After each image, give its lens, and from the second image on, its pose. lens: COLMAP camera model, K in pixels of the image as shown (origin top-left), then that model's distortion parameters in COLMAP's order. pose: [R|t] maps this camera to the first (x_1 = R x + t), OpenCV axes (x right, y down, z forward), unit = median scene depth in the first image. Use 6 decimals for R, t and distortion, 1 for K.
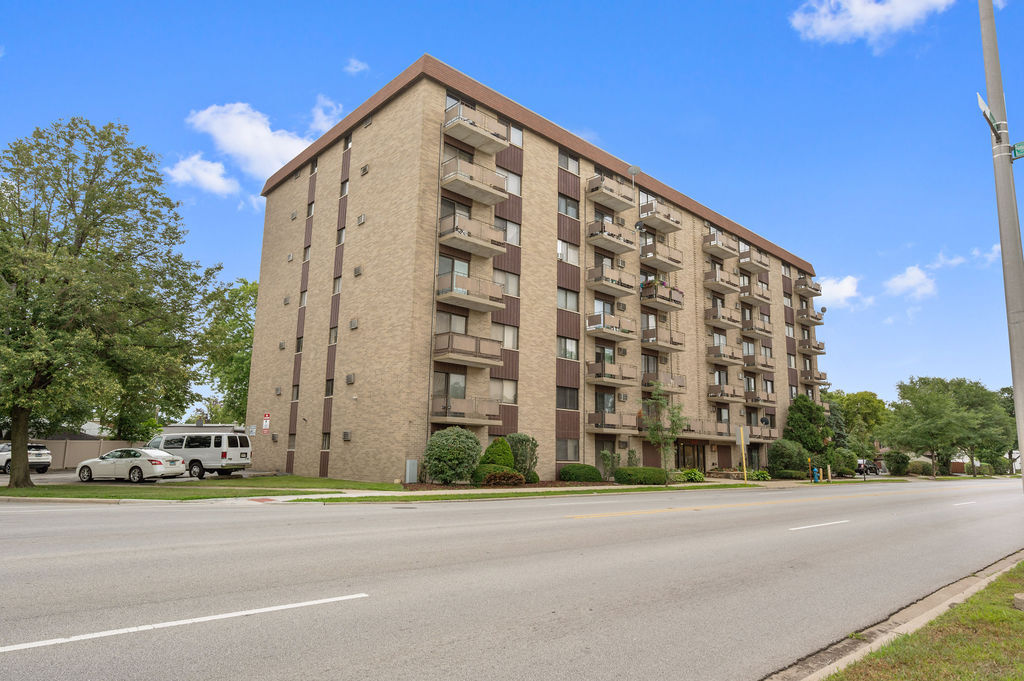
lens RADIAL K [[671.2, 0, 512.2], [0, 671.2, 321.6], [0, 0, 1]] dist [-0.001272, -0.000076]
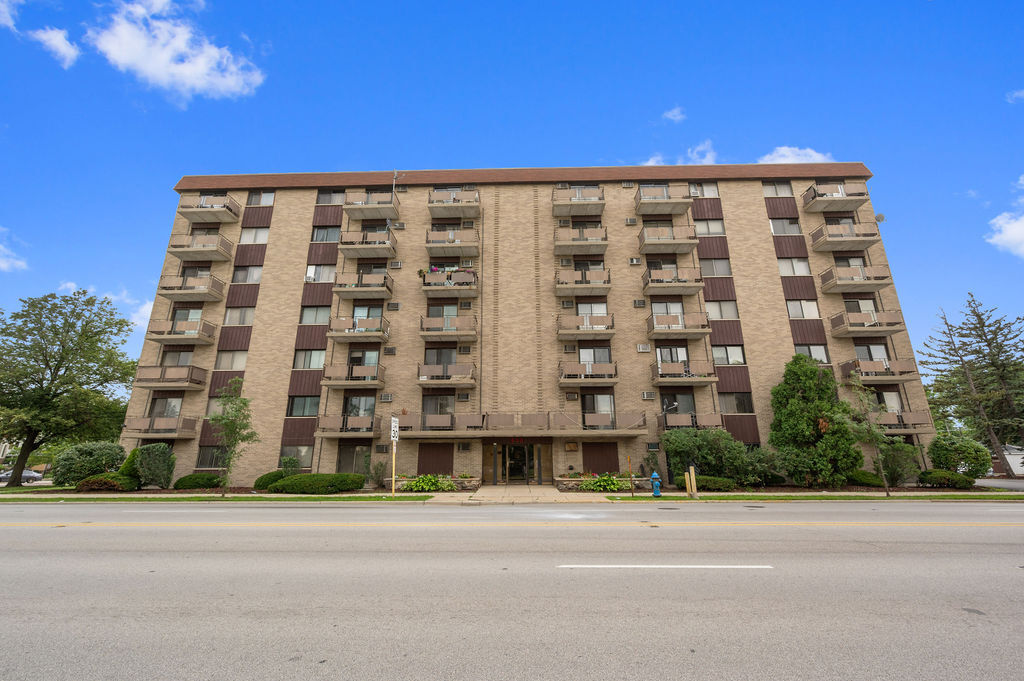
lens RADIAL K [[418.6, 0, 512.0], [0, 418.6, 340.5], [0, 0, 1]] dist [-0.003778, -0.000183]
pose [[0.684635, -0.226082, -0.692937, 0.692074], [0.160420, 0.974106, -0.159319, 0.151188], [0.711014, -0.002086, 0.703175, 0.686039]]
